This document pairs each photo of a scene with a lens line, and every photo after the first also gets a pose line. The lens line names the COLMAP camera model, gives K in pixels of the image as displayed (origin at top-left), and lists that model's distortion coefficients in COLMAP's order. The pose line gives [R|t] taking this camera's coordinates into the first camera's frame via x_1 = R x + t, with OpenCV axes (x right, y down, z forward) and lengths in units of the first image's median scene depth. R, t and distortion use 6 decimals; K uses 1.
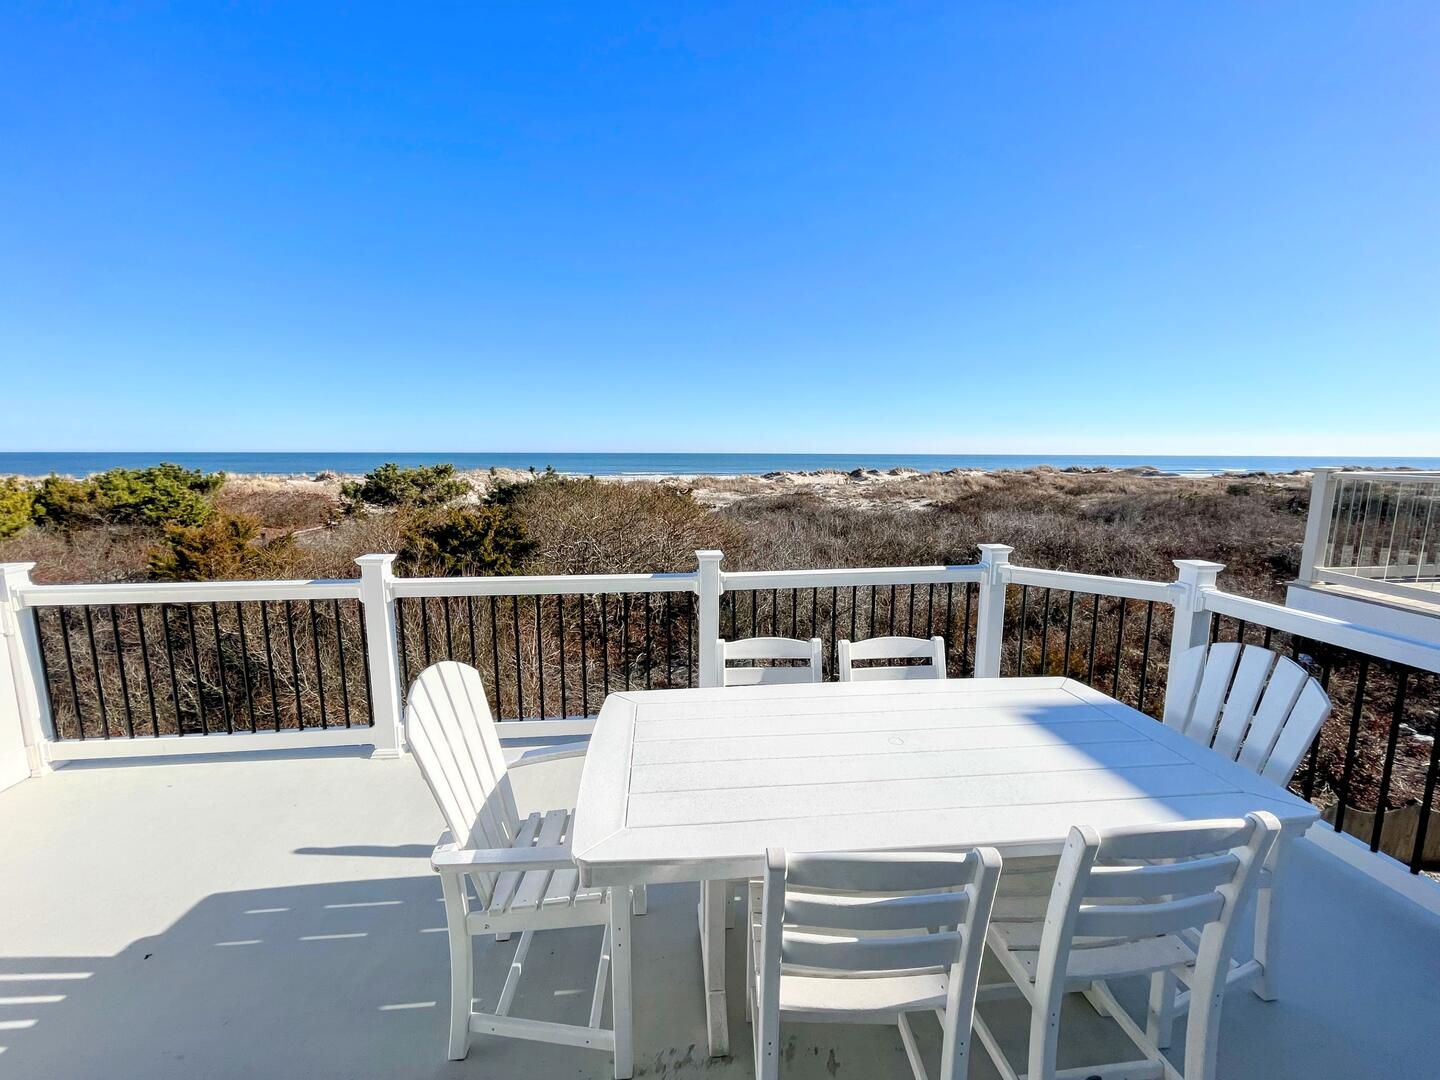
lens RADIAL K [[587.5, 0, 720.4], [0, 587.5, 542.1], [0, 0, 1]] dist [-0.001897, 0.000147]
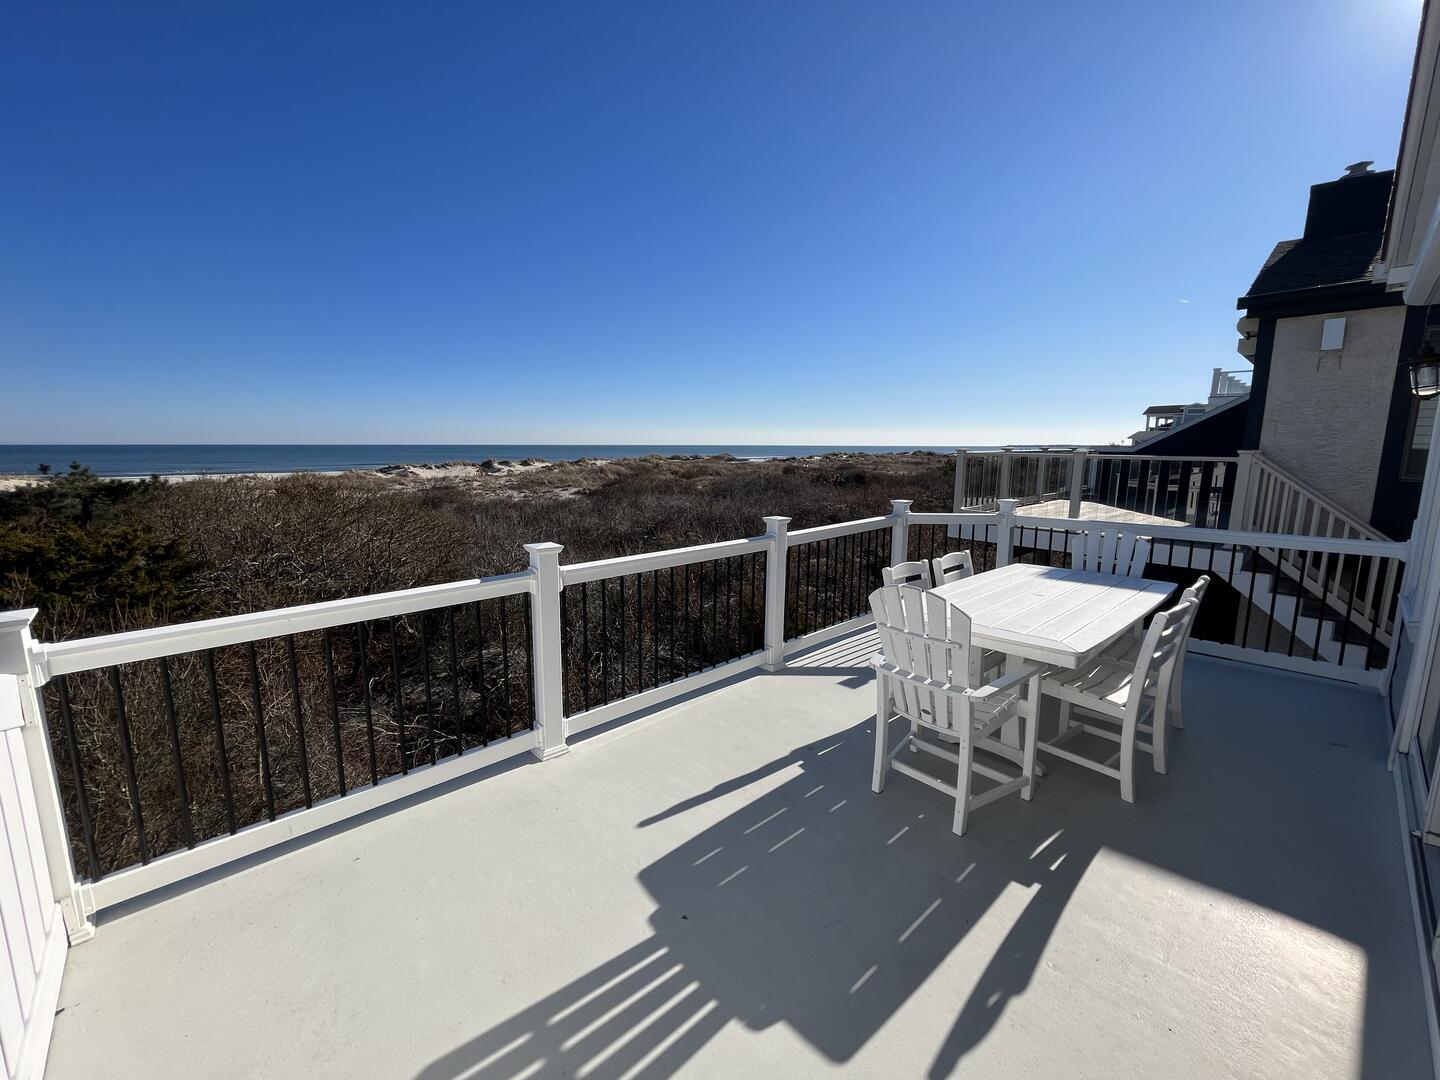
lens RADIAL K [[587.5, 0, 721.1], [0, 587.5, 538.1], [0, 0, 1]] dist [-0.001897, 0.000147]
pose [[0.805298, -0.096434, 0.584975, -0.090715], [0.091277, 0.995085, 0.038386, 0.000280], [-0.585802, 0.022483, 0.810143, 0.006768]]
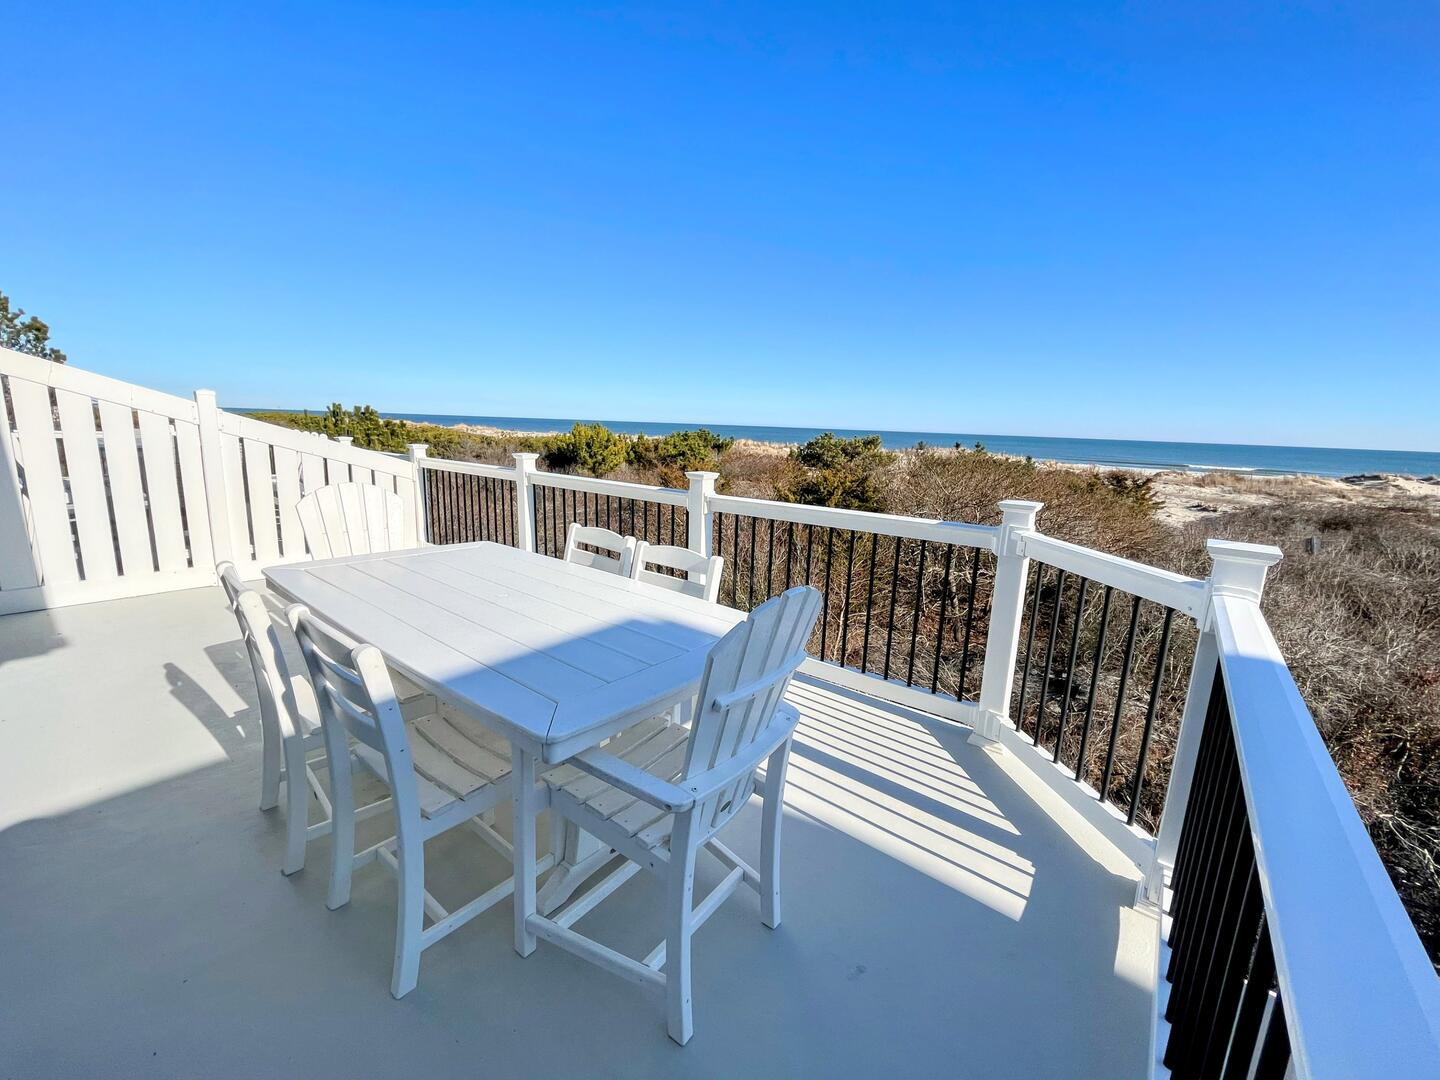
lens RADIAL K [[587.5, 0, 721.1], [0, 587.5, 536.1], [0, 0, 1]] dist [-0.001897, 0.000147]
pose [[0.714573, 0.152792, -0.682672, 0.079766], [-0.138699, 0.987428, 0.075820, 0.004856], [0.685674, 0.040507, 0.726781, 0.027280]]
